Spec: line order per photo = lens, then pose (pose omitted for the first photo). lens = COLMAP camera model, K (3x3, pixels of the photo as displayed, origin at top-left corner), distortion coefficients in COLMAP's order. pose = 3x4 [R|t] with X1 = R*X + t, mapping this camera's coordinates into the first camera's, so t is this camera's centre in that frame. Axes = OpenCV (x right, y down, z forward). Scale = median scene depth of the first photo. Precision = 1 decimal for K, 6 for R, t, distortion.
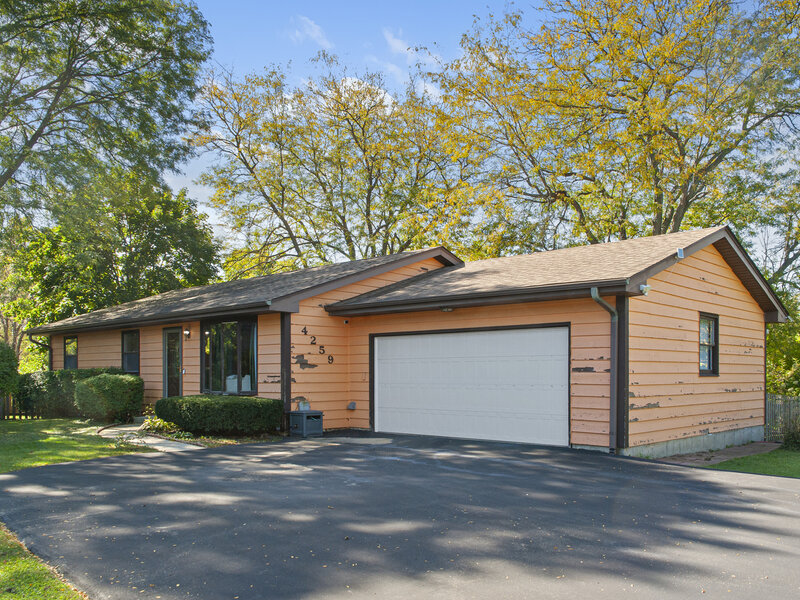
lens RADIAL K [[666.0, 0, 400.5], [0, 666.0, 340.5], [0, 0, 1]] dist [-0.000500, 0.001216]
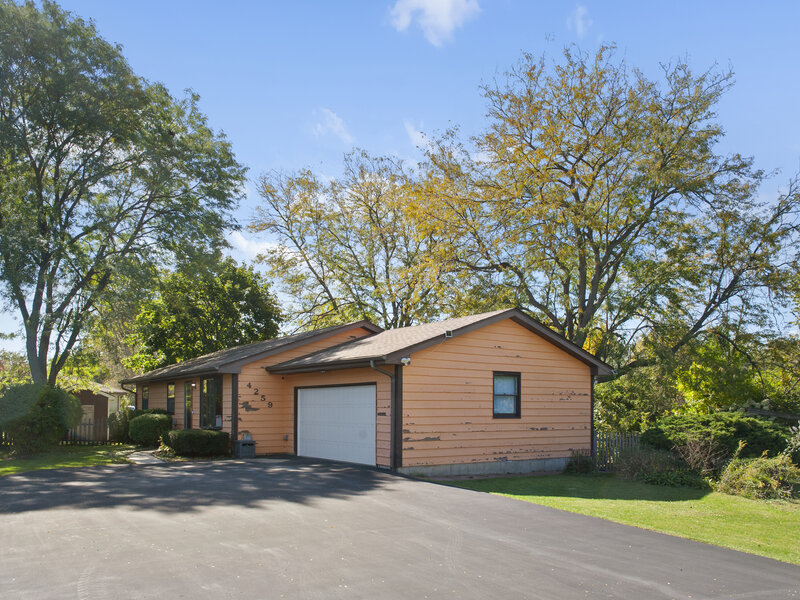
lens RADIAL K [[645.2, 0, 399.6], [0, 645.2, 368.2], [0, 0, 1]] dist [-0.002029, -0.002843]
pose [[0.974924, -0.013204, -0.222146, 0.497116], [0.011057, 0.999879, -0.010907, -0.033311], [0.222263, 0.008178, 0.974952, -0.304030]]
